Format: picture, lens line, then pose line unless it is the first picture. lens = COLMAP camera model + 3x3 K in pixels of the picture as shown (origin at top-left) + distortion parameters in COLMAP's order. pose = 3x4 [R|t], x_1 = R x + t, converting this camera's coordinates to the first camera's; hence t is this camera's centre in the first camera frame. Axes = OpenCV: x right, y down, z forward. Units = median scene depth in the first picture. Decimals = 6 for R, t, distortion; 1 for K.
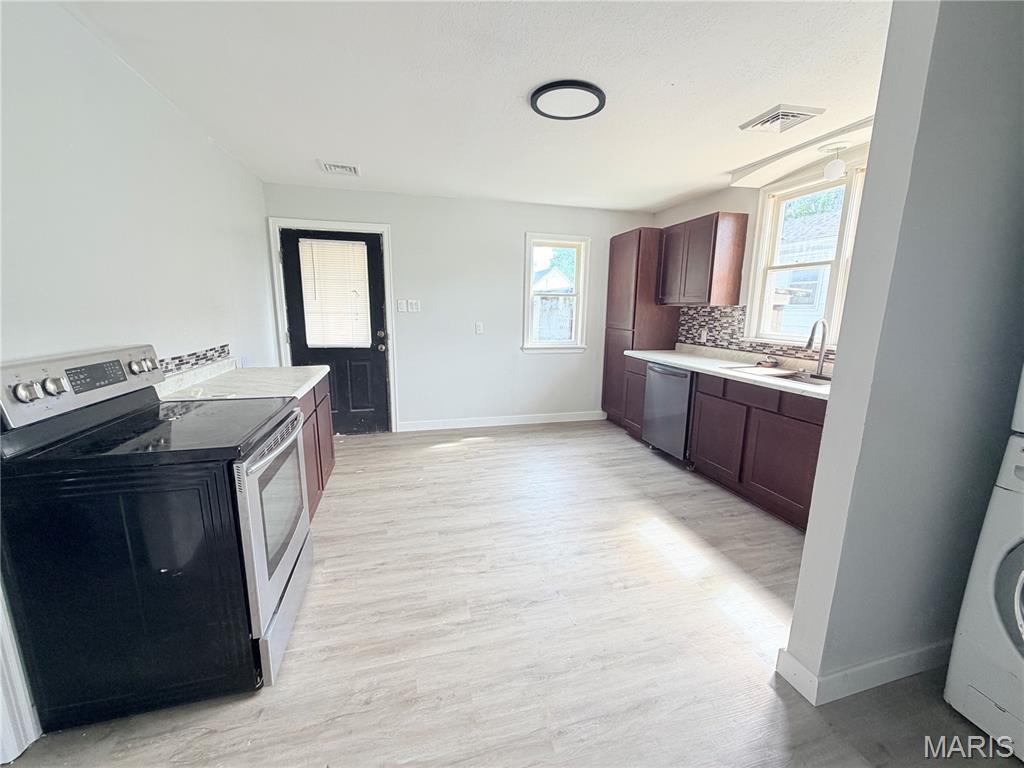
lens RADIAL K [[408.7, 0, 509.6], [0, 408.7, 384.6], [0, 0, 1]] dist [0.002614, 0.000065]
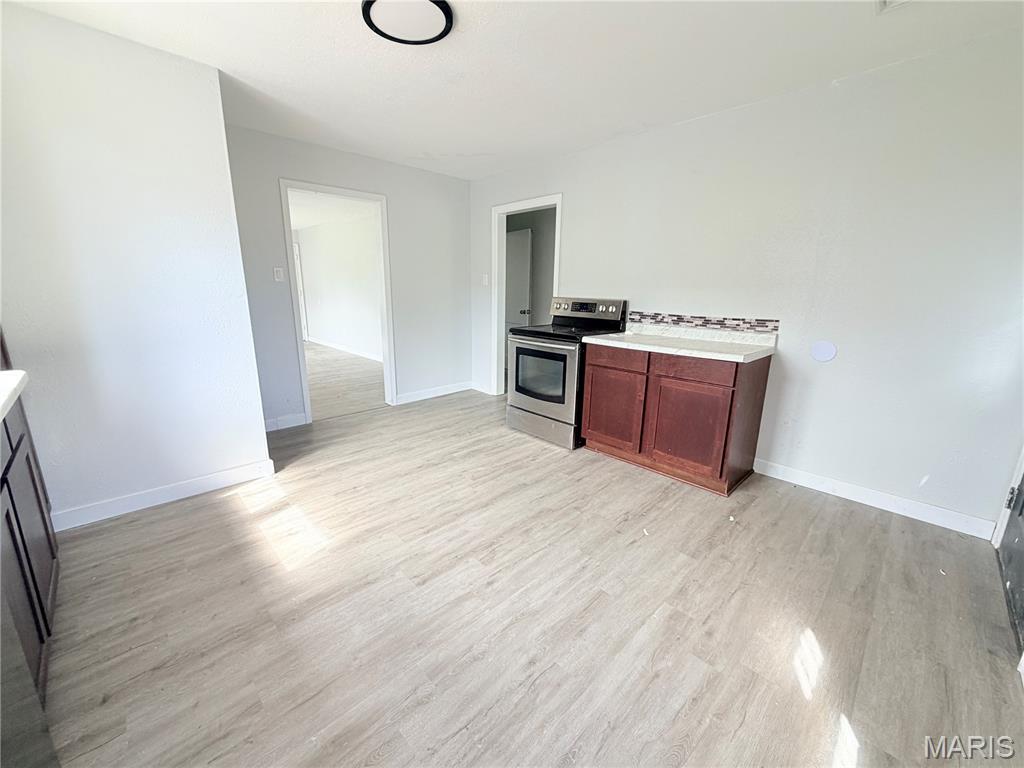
lens RADIAL K [[408.7, 0, 509.6], [0, 408.7, 384.6], [0, 0, 1]] dist [0.002614, 0.000065]
pose [[-0.872571, 0.090553, -0.480021, 0.280525], [-0.116306, 0.915897, 0.384196, -0.223984], [0.474440, 0.391067, -0.788653, 1.332638]]
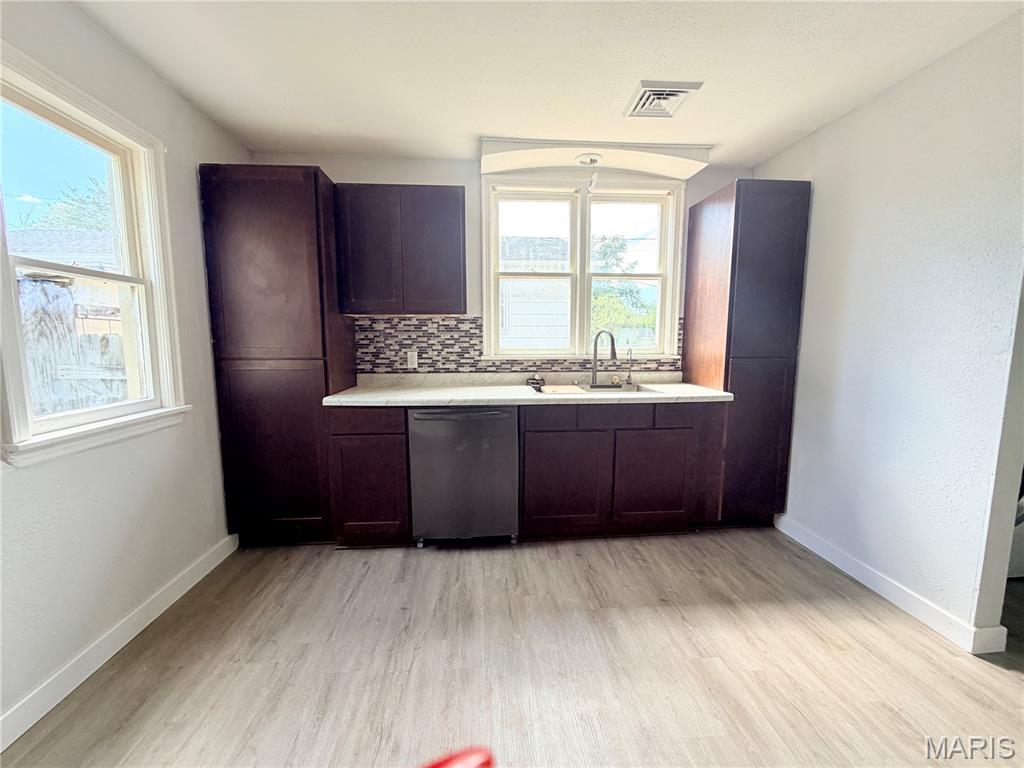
lens RADIAL K [[408.7, 0, 509.6], [0, 408.7, 384.6], [0, 0, 1]] dist [0.002614, 0.000065]
pose [[0.183539, -0.124840, 0.975053, -0.236031], [0.188107, 0.978033, 0.089813, -0.134878], [-0.964847, 0.166930, 0.202991, 0.876532]]
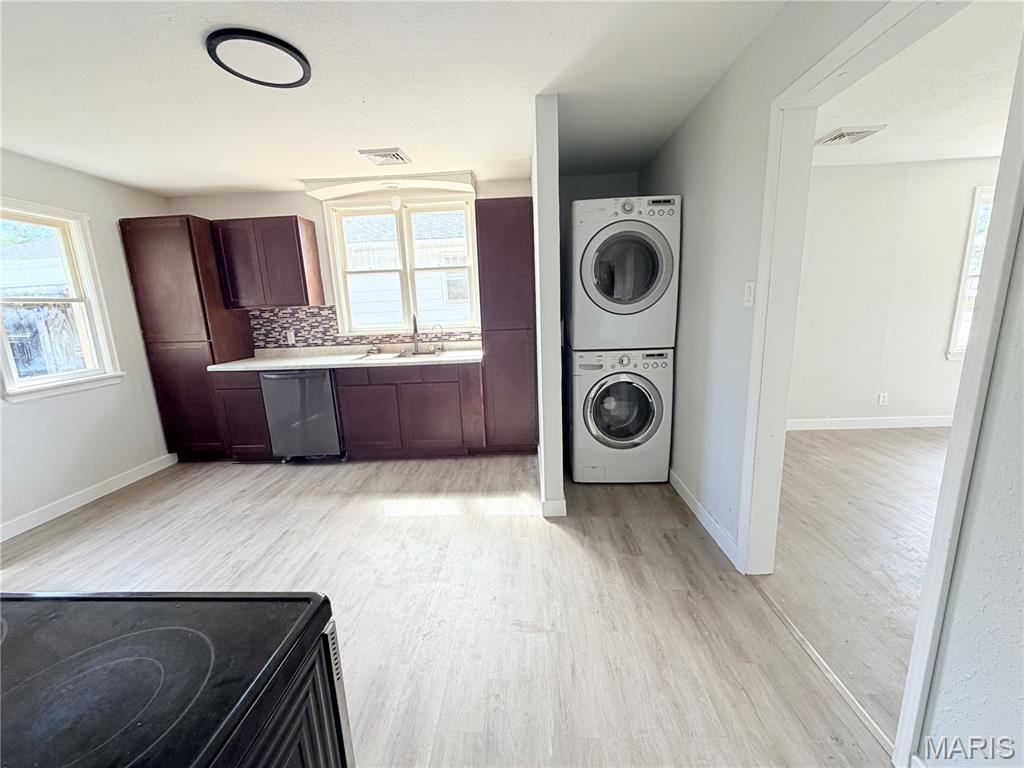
lens RADIAL K [[408.7, 0, 509.6], [0, 408.7, 384.6], [0, 0, 1]] dist [0.002614, 0.000065]
pose [[0.298106, -0.211252, 0.930863, -0.400643], [0.223060, 0.963619, 0.147252, -0.044970], [-0.928104, 0.163742, 0.334382, 0.235507]]
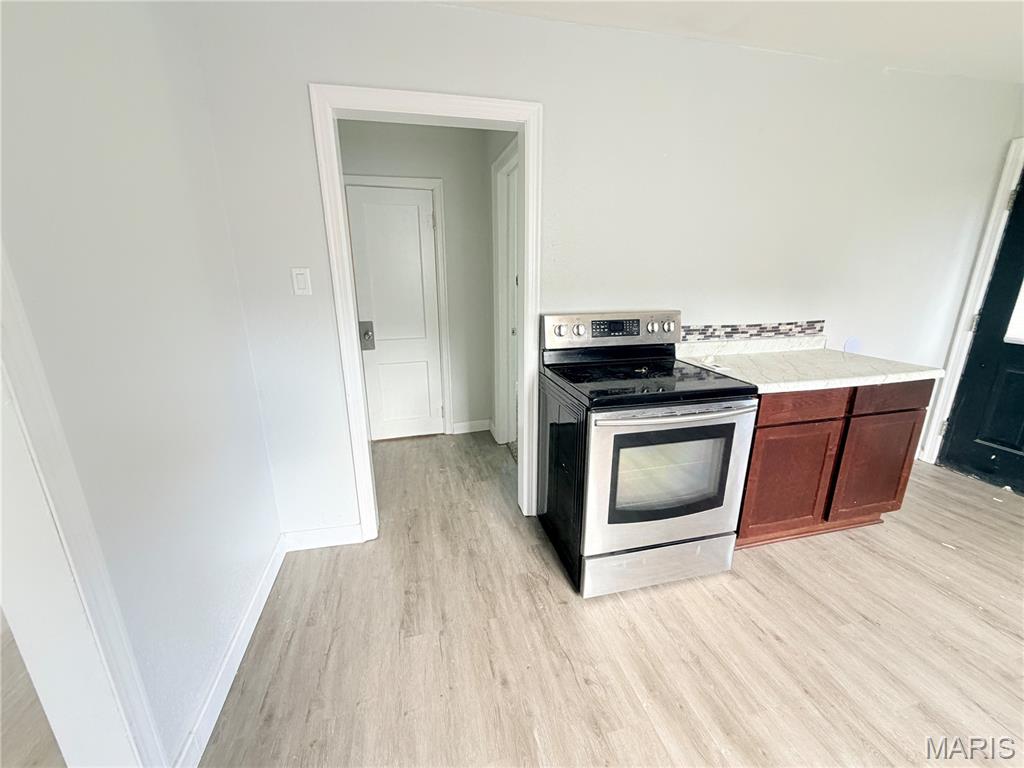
lens RADIAL K [[408.7, 0, 509.6], [0, 408.7, 384.6], [0, 0, 1]] dist [0.002614, 0.000065]
pose [[-0.016545, 0.255391, -0.966696, 0.193941], [-0.184701, 0.949409, 0.253985, -0.058680], [0.982656, 0.182752, 0.031463, 0.287401]]
